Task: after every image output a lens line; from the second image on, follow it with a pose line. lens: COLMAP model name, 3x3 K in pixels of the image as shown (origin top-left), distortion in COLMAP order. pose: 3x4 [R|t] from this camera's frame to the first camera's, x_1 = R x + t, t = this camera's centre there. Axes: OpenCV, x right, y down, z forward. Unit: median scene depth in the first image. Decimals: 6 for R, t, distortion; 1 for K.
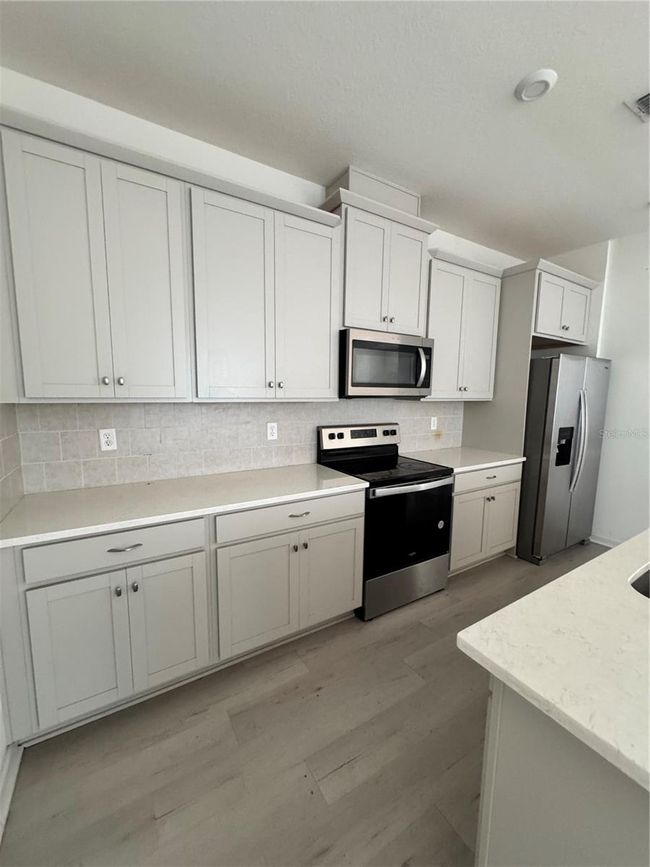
lens RADIAL K [[345.7, 0, 325.0], [0, 345.7, 433.5], [0, 0, 1]] dist [-0.001138, 0.000269]
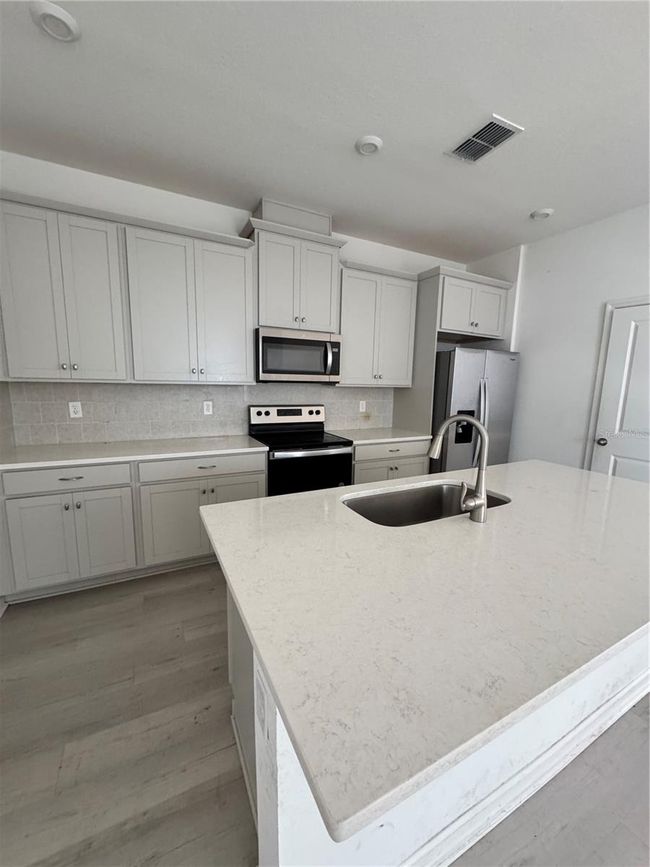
lens RADIAL K [[345.7, 0, 325.0], [0, 345.7, 433.5], [0, 0, 1]] dist [-0.001138, 0.000269]
pose [[0.997097, 0.021944, -0.072914, 0.352503], [-0.019798, 0.999353, 0.030031, 0.038595], [0.073526, -0.028500, 0.996886, -0.230540]]
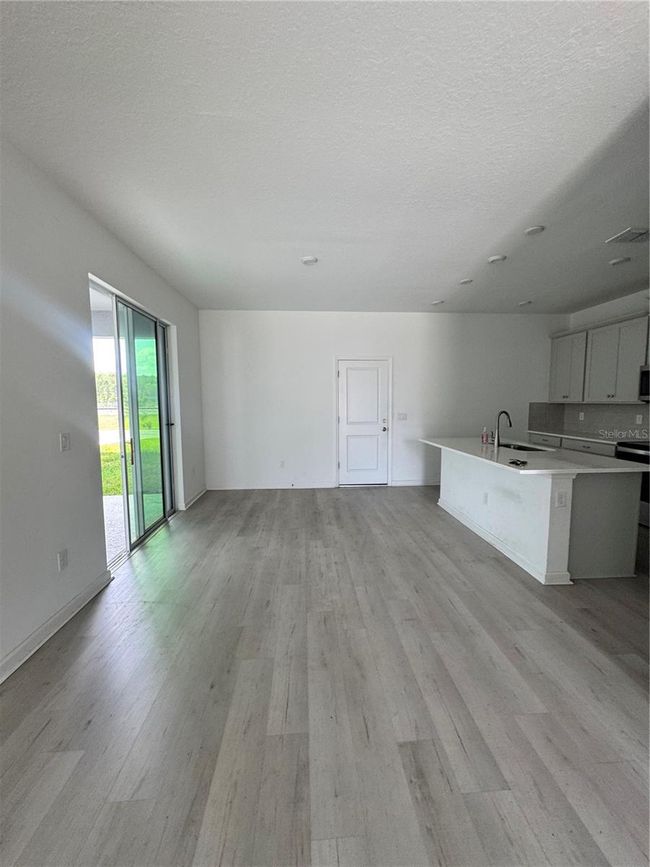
lens RADIAL K [[345.7, 0, 325.0], [0, 345.7, 433.5], [0, 0, 1]] dist [-0.001138, 0.000269]
pose [[-0.465192, 0.073788, -0.882129, 2.240296], [-0.106313, 0.984650, 0.138428, -0.008763], [0.878803, 0.158177, -0.450207, 0.318636]]
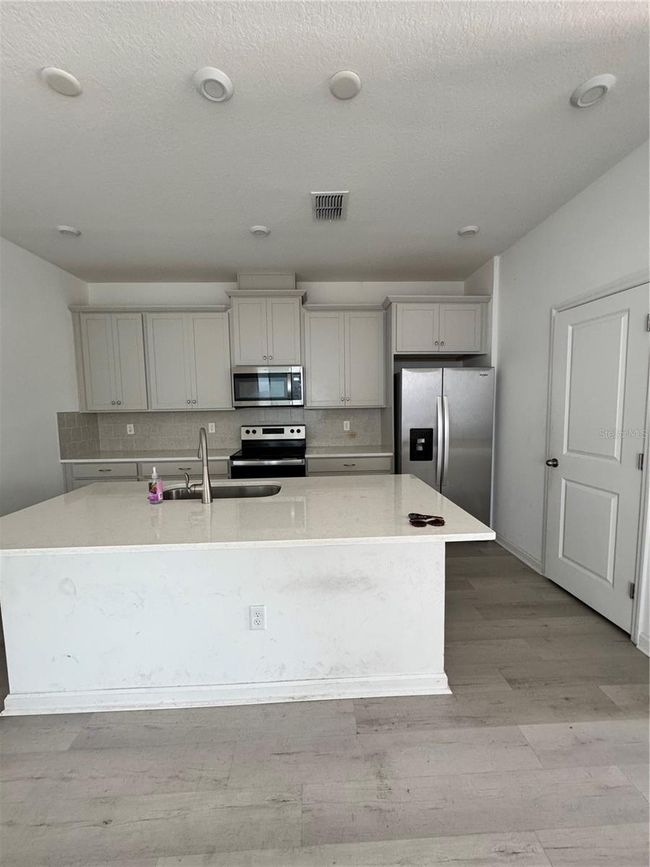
lens RADIAL K [[345.7, 0, 325.0], [0, 345.7, 433.5], [0, 0, 1]] dist [-0.001138, 0.000269]
pose [[0.871609, 0.016616, -0.489920, 1.126526], [-0.031799, 0.999237, -0.022682, 0.041066], [0.489170, 0.035349, 0.871472, -0.221082]]
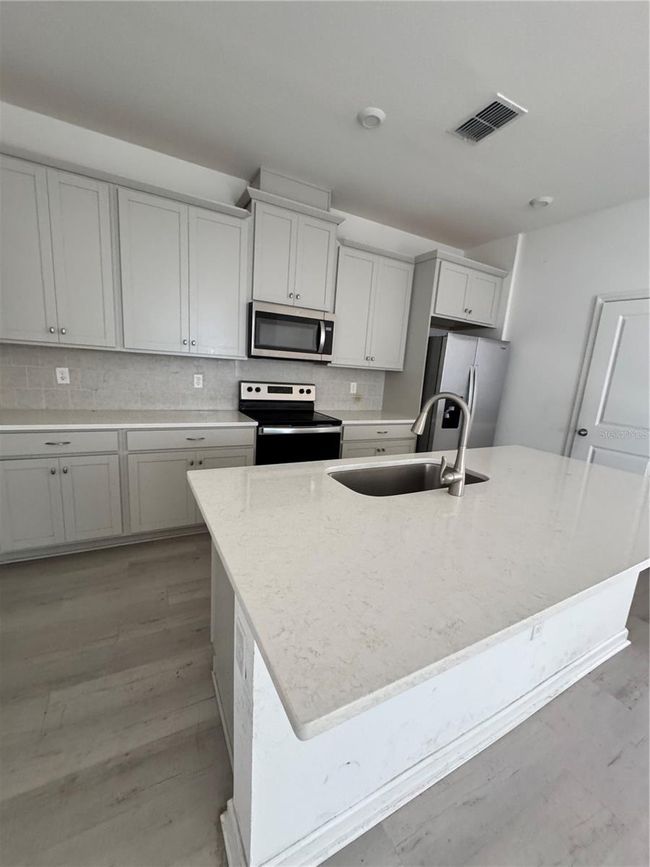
lens RADIAL K [[345.7, 0, 325.0], [0, 345.7, 433.5], [0, 0, 1]] dist [-0.001138, 0.000269]
pose [[0.996688, 0.068411, -0.043954, 0.359608], [-0.065111, 0.995236, 0.072571, 0.058950], [0.048709, -0.069469, 0.996394, -0.244208]]
